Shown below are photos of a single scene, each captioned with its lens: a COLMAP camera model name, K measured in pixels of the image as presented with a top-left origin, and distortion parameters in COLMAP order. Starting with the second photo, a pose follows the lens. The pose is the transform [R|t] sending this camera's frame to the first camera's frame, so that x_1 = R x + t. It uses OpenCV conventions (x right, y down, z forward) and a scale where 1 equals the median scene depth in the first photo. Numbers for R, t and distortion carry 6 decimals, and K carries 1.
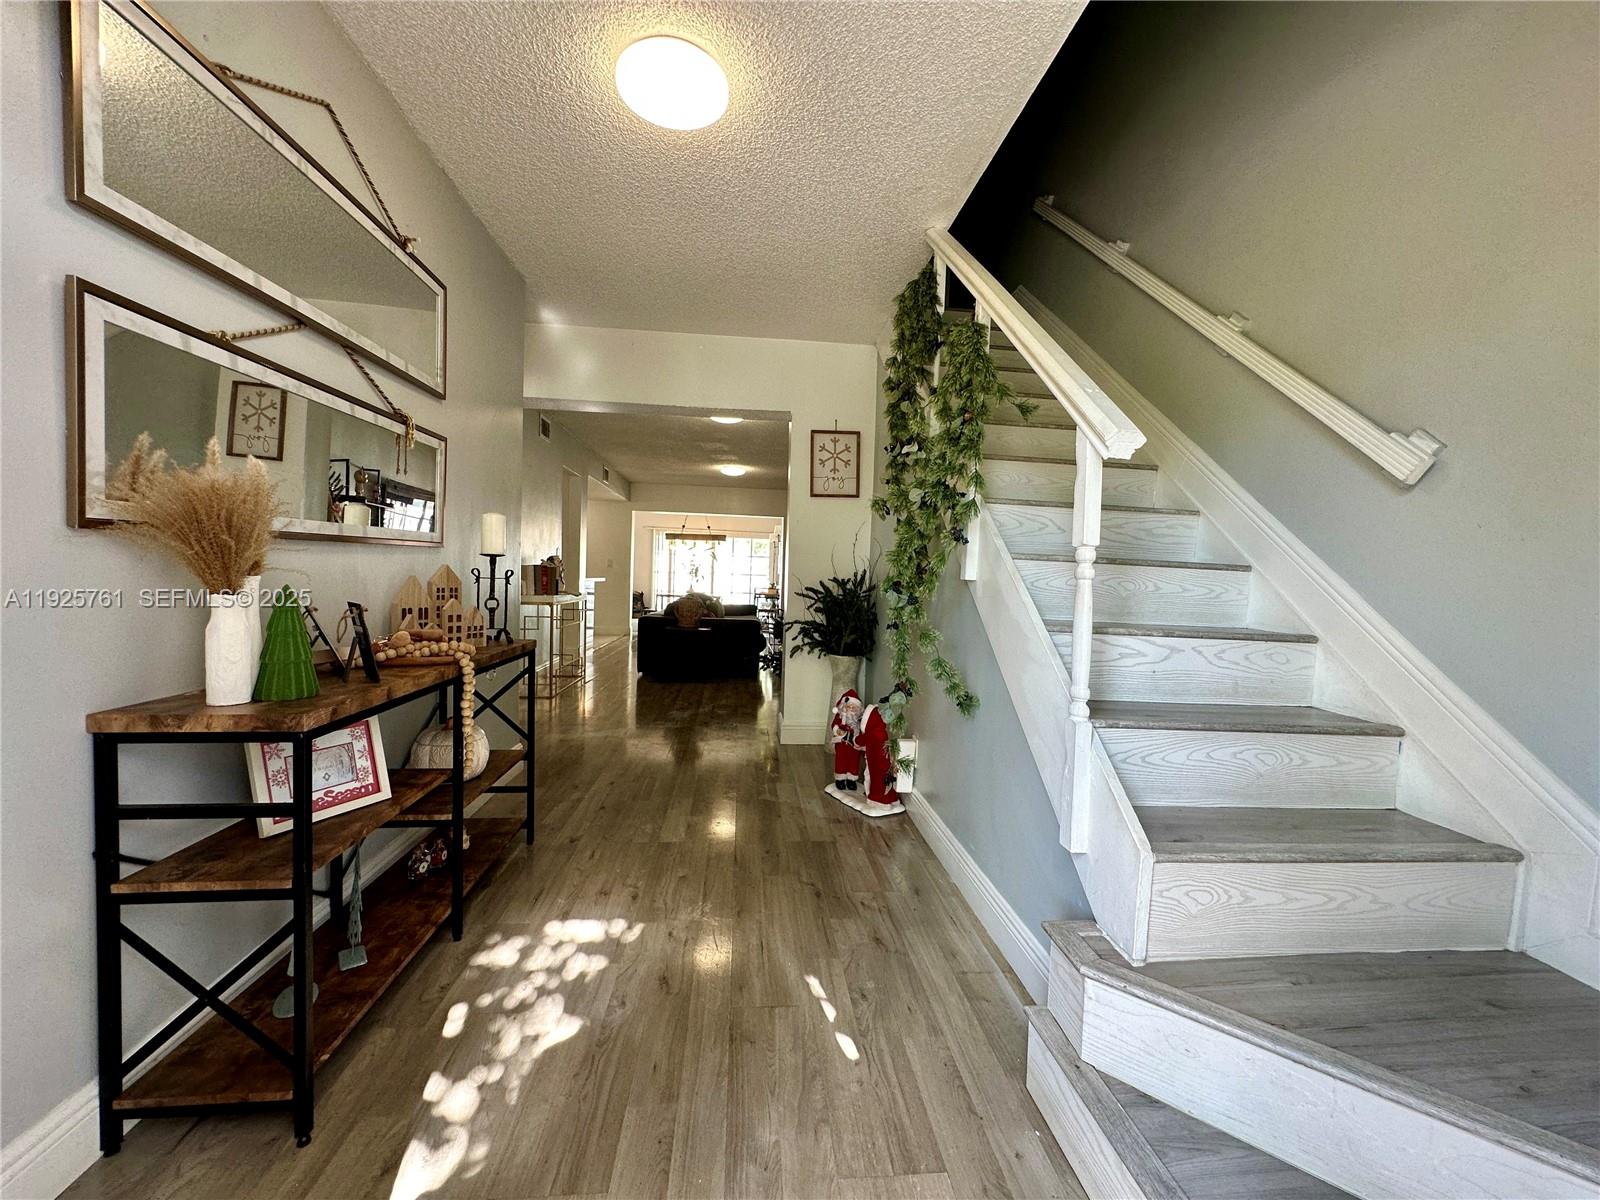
lens RADIAL K [[644.2, 0, 797.1], [0, 644.2, 596.2], [0, 0, 1]] dist [-0.003170, 0.000990]
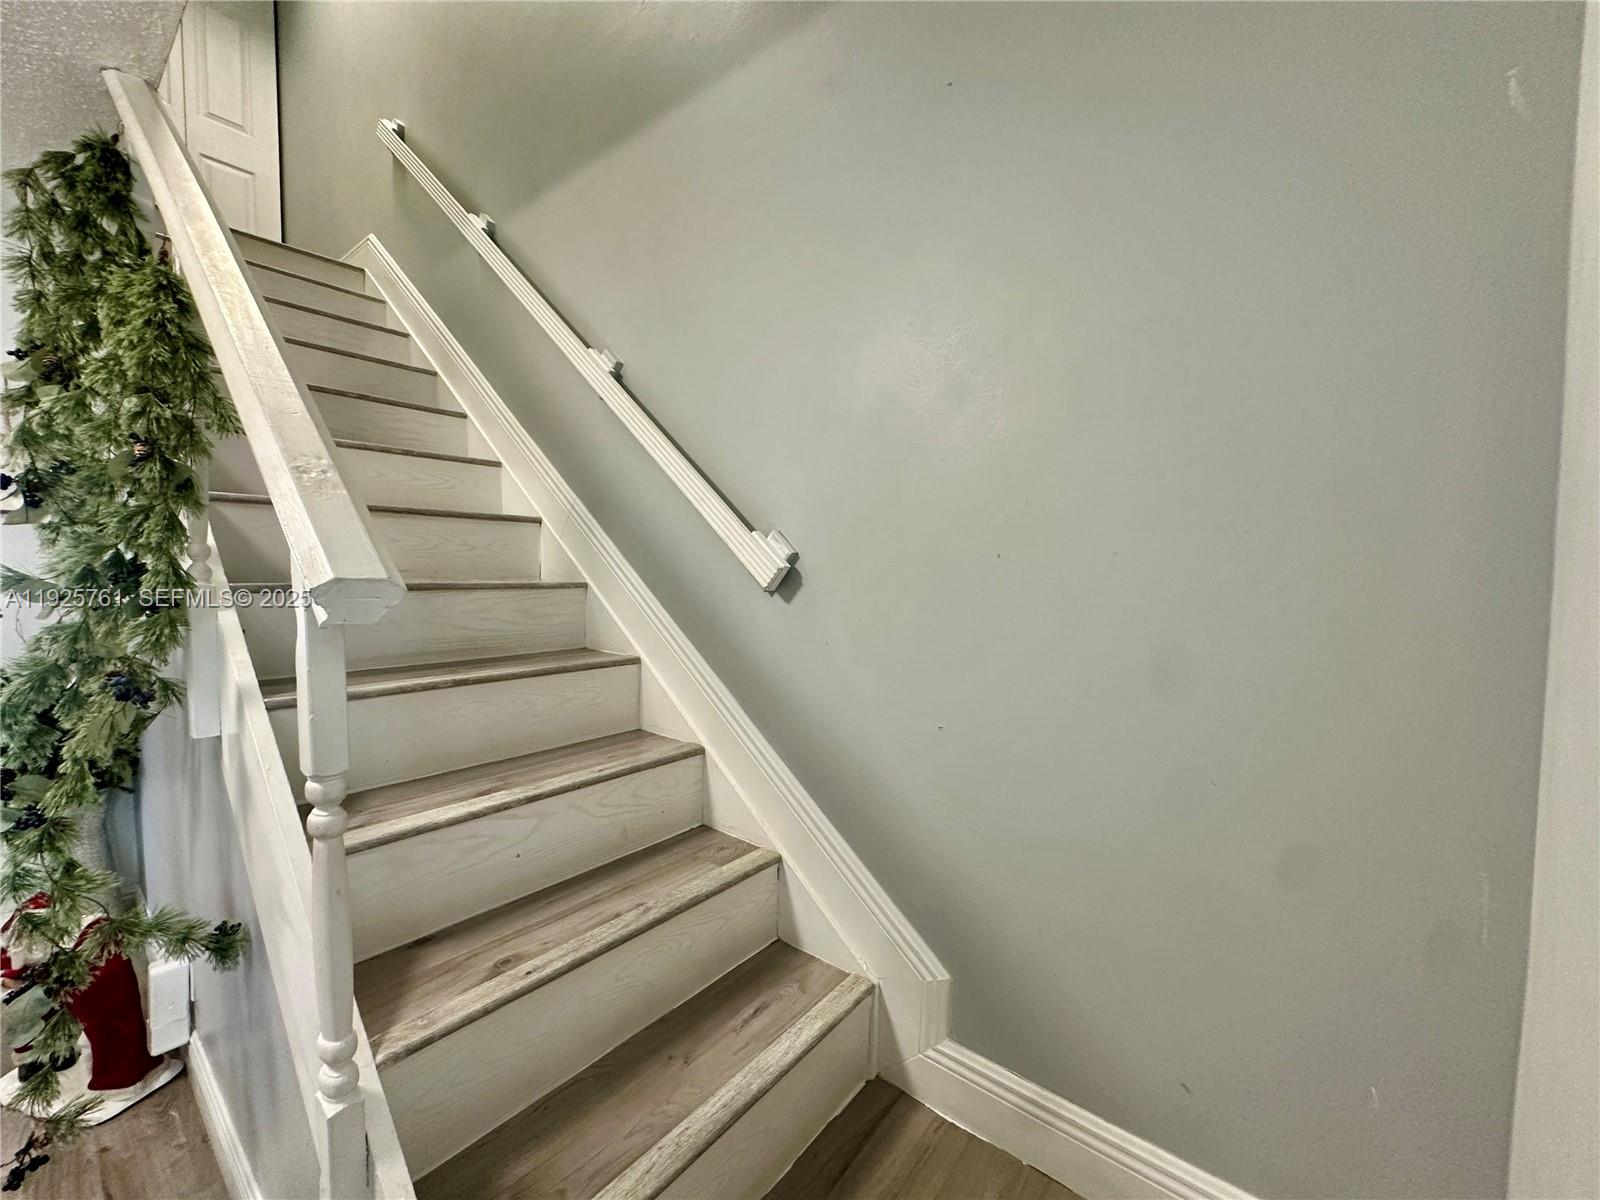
lens RADIAL K [[644.2, 0, 795.3], [0, 644.2, 605.5], [0, 0, 1]] dist [-0.003170, 0.000990]
pose [[0.695575, -0.071366, 0.714900, 0.278022], [0.045303, 0.997431, 0.055491, -0.174033], [-0.717023, -0.006211, 0.697021, 0.292688]]
